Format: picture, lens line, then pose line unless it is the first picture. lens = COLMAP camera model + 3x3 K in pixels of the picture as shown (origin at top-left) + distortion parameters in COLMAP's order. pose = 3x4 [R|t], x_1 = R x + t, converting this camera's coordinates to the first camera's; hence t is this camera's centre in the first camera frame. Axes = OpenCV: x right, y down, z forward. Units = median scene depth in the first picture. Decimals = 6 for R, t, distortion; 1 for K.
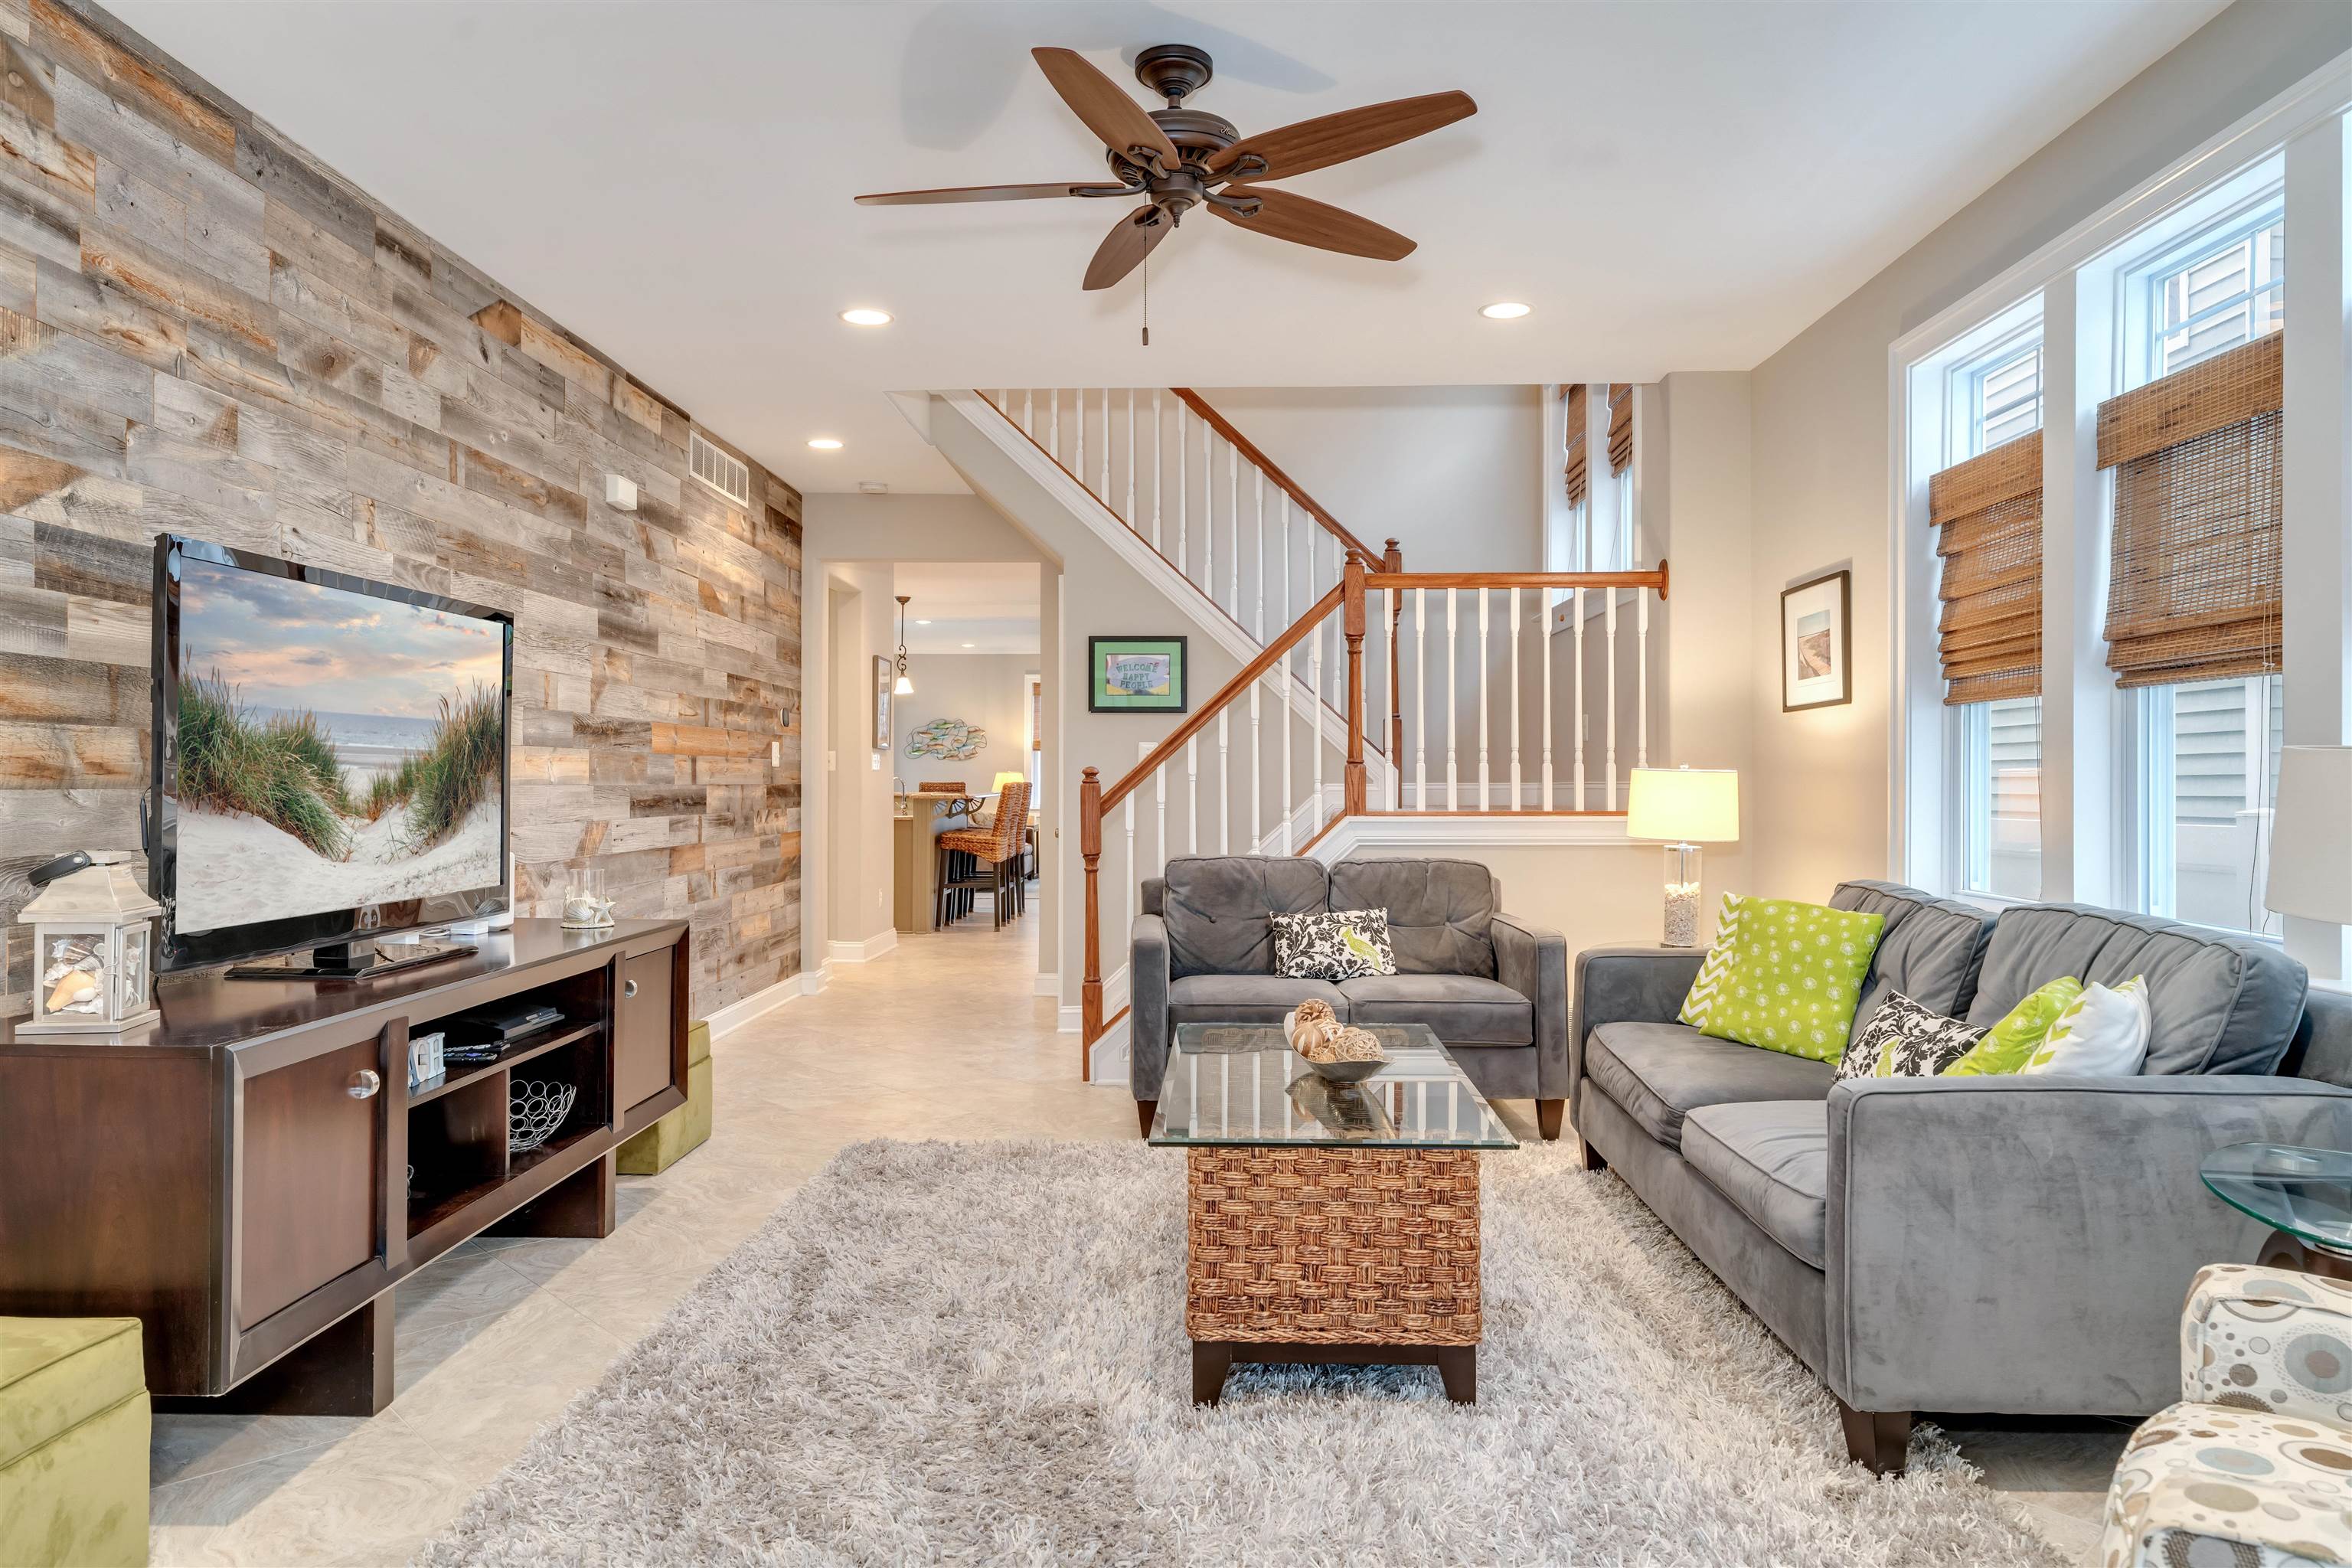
lens RADIAL K [[1379.5, 0, 1176.7], [0, 1379.5, 798.0], [0, 0, 1]] dist [0.001926, 0.000164]
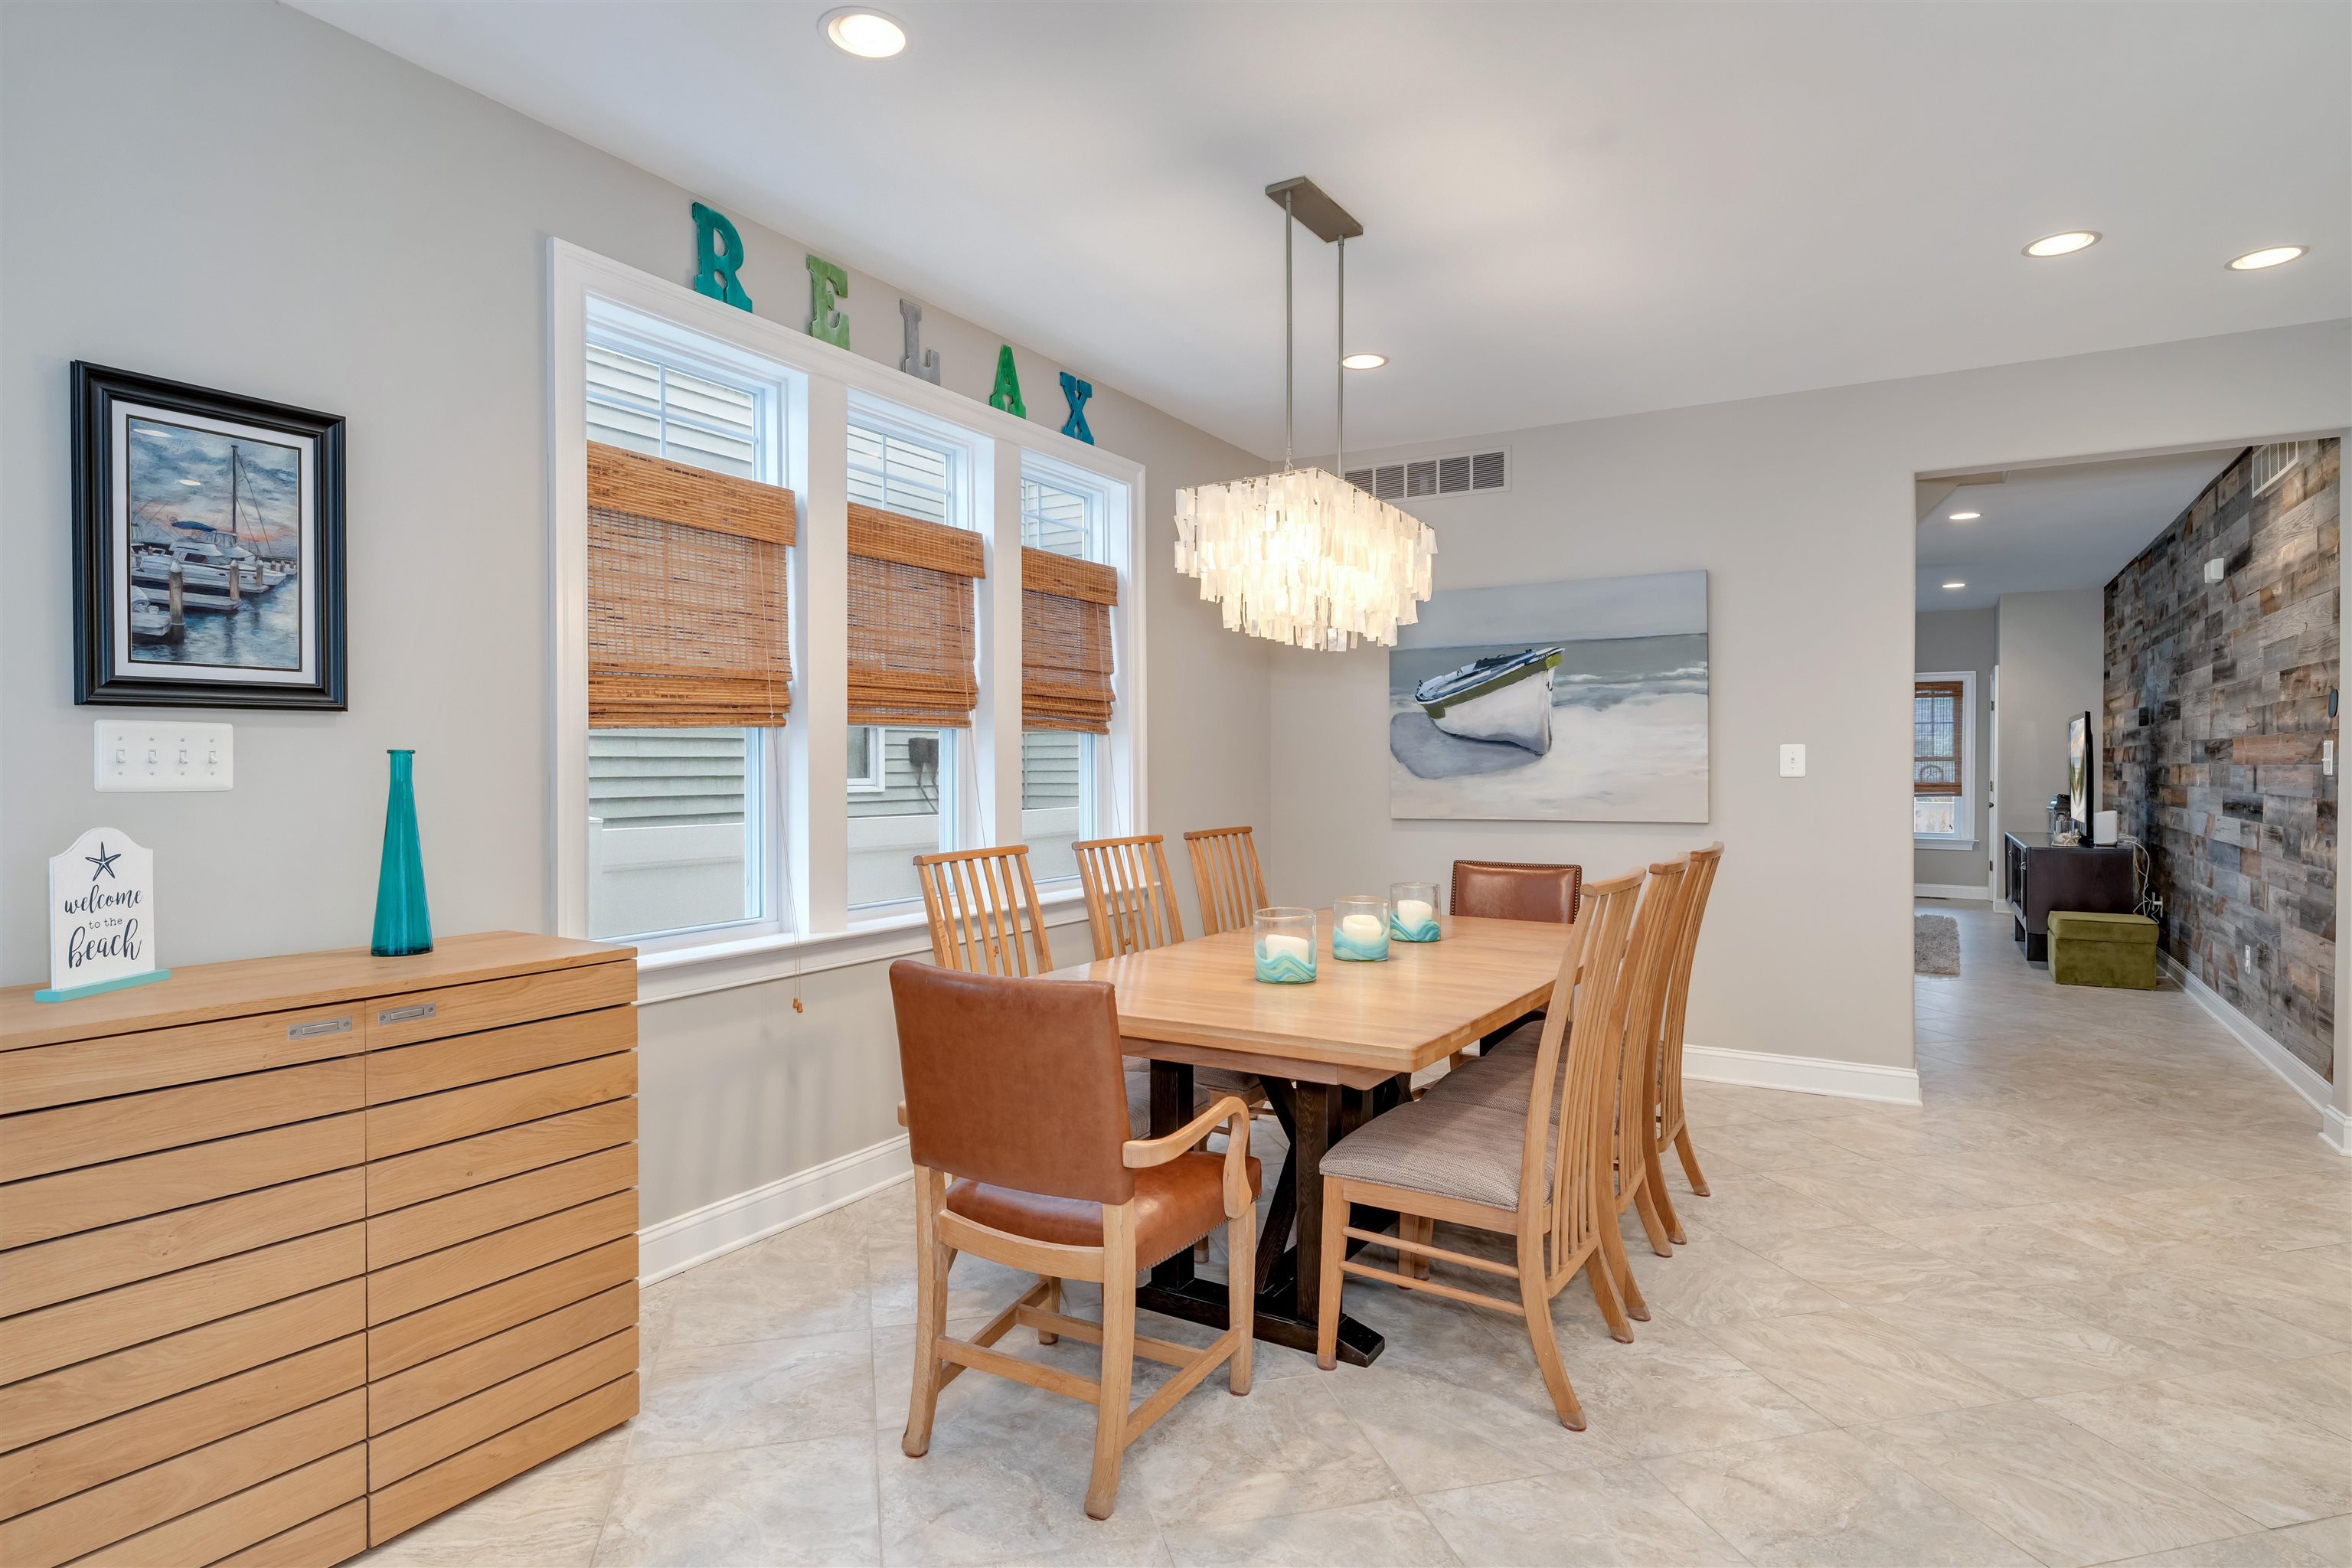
lens RADIAL K [[1297.4, 0, 1170.6], [0, 1297.4, 786.0], [0, 0, 1]] dist [0.001602, -0.002331]
pose [[-0.875349, -0.008397, 0.483419, -0.099259], [0.006199, 0.999572, 0.028588, -0.042344], [-0.483452, 0.028022, -0.874922, 1.995274]]
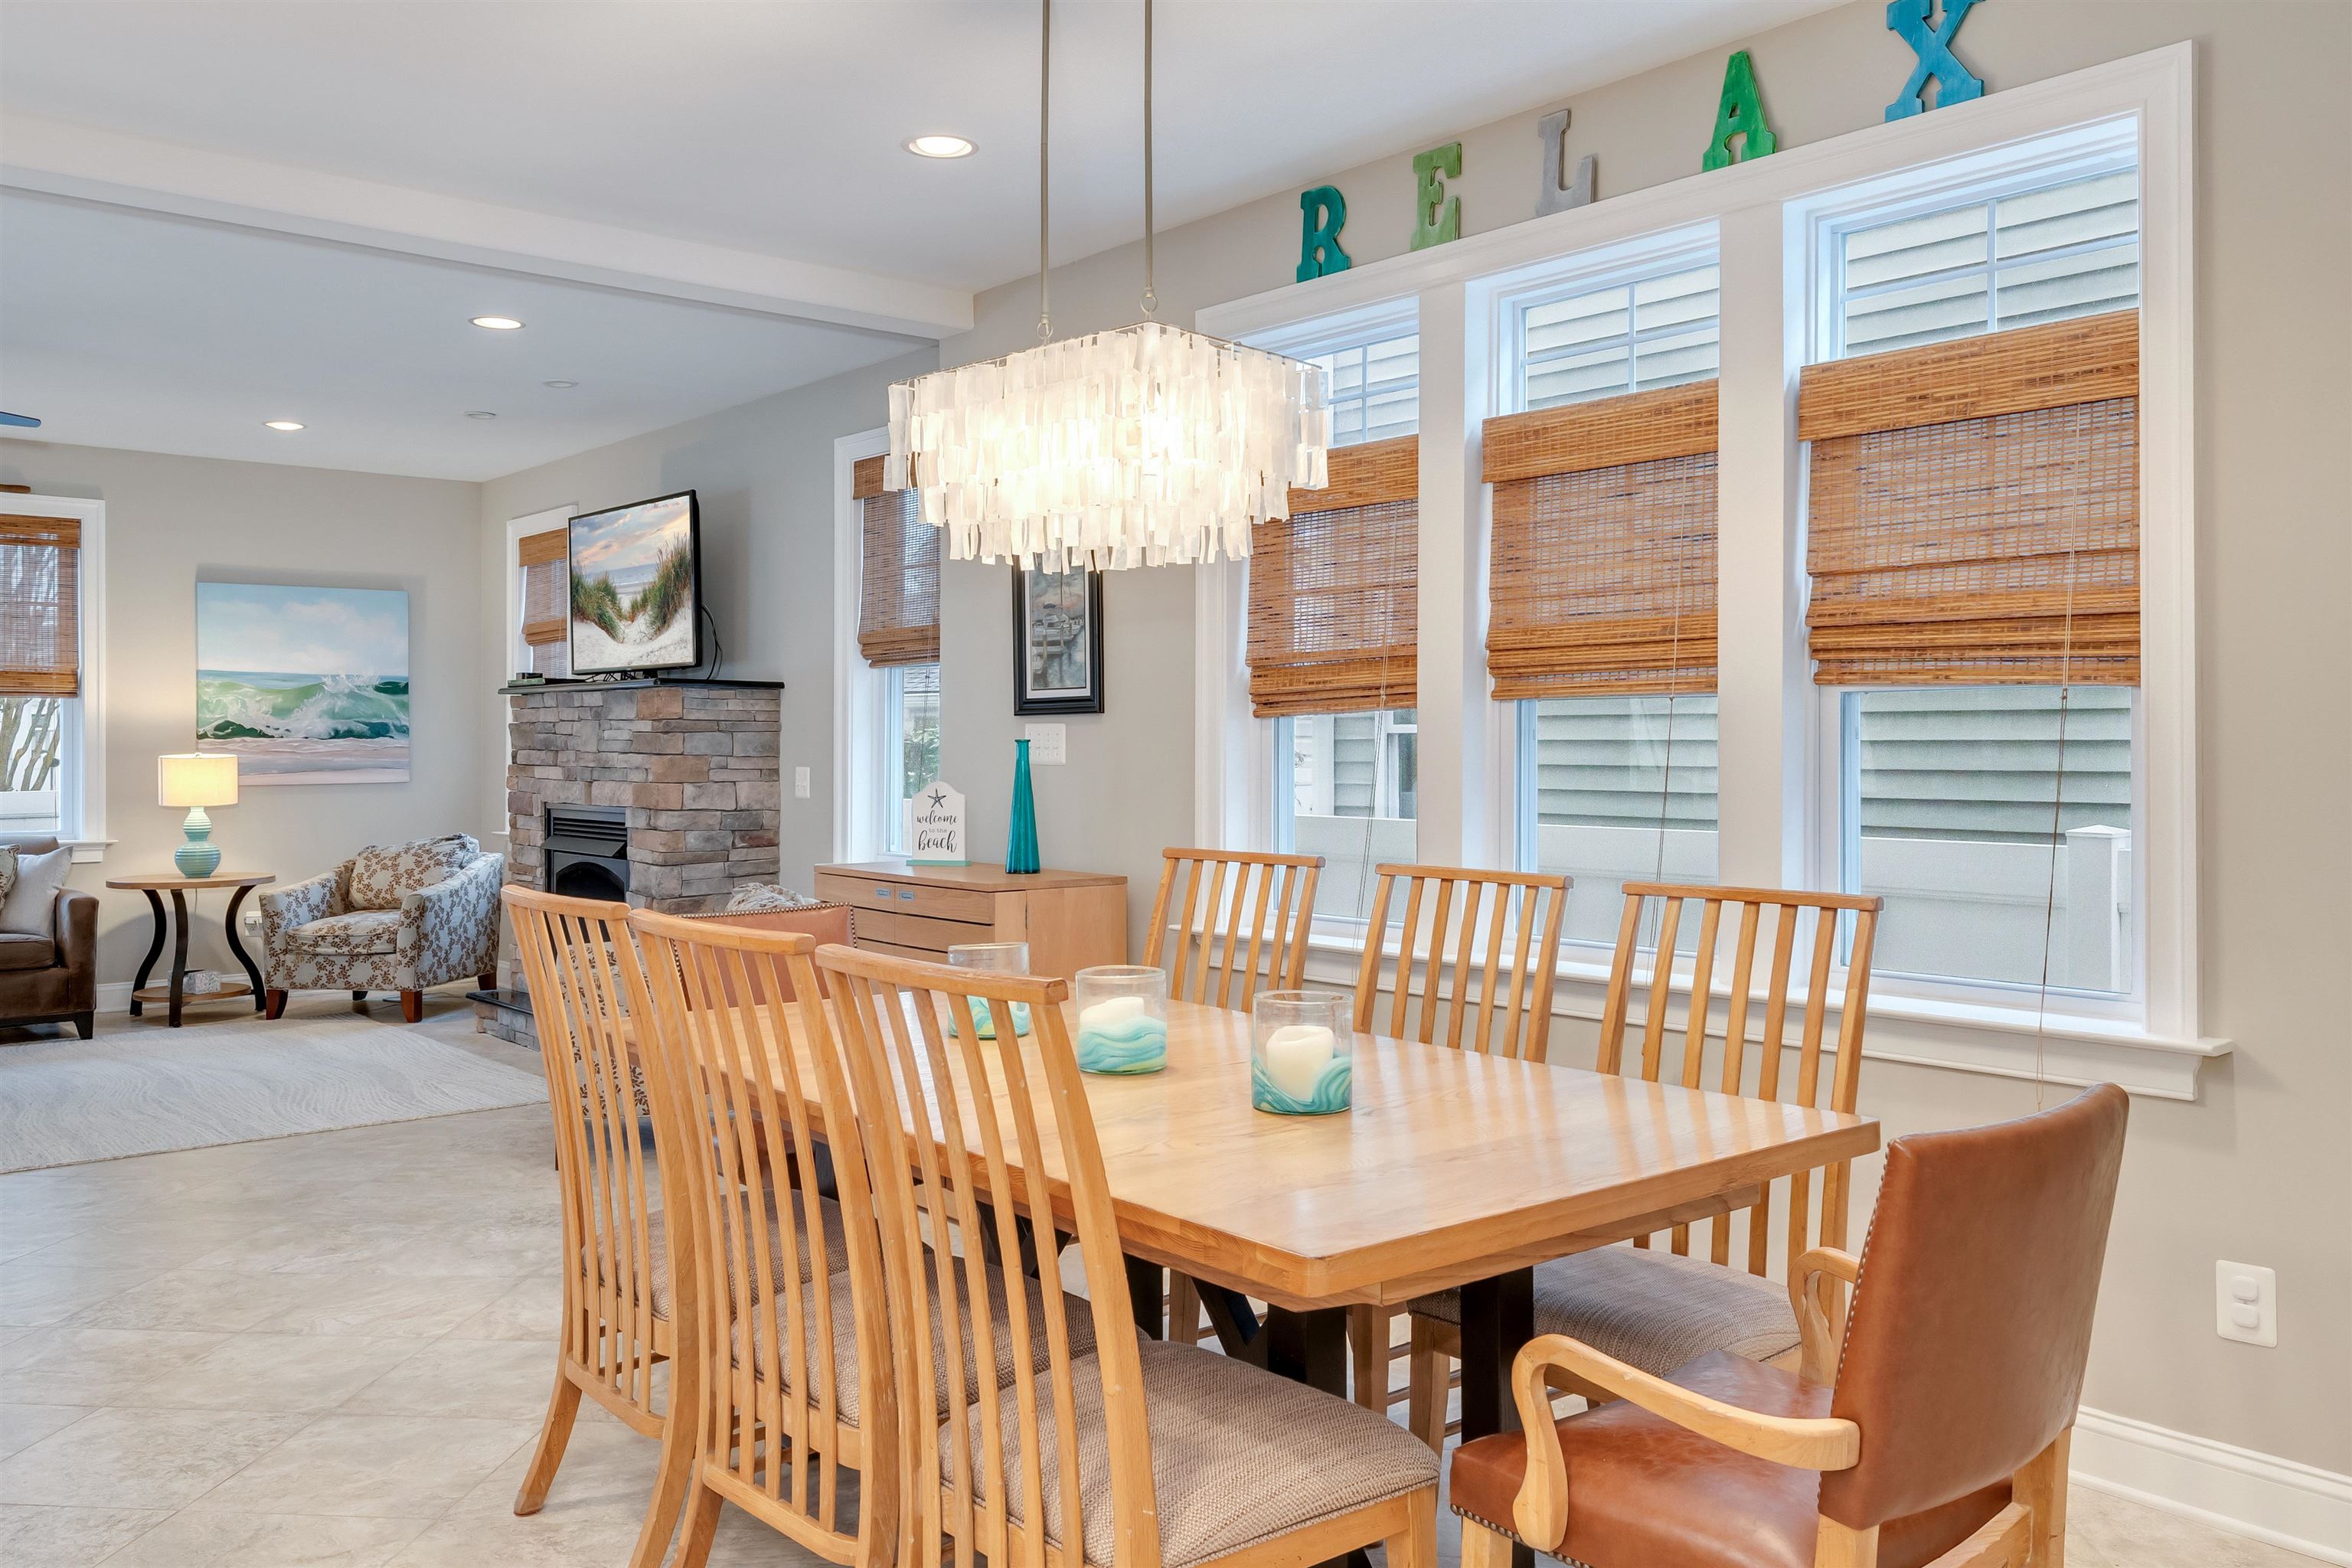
lens RADIAL K [[1803.0, 0, 1129.7], [0, 1803.0, 756.2], [0, 0, 1]] dist [0.010123, -0.007549]
pose [[0.756951, -0.003654, 0.653462, -0.207000], [0.007931, 0.999962, -0.003595, -0.032941], [-0.653424, 0.007903, 0.756951, 1.144924]]
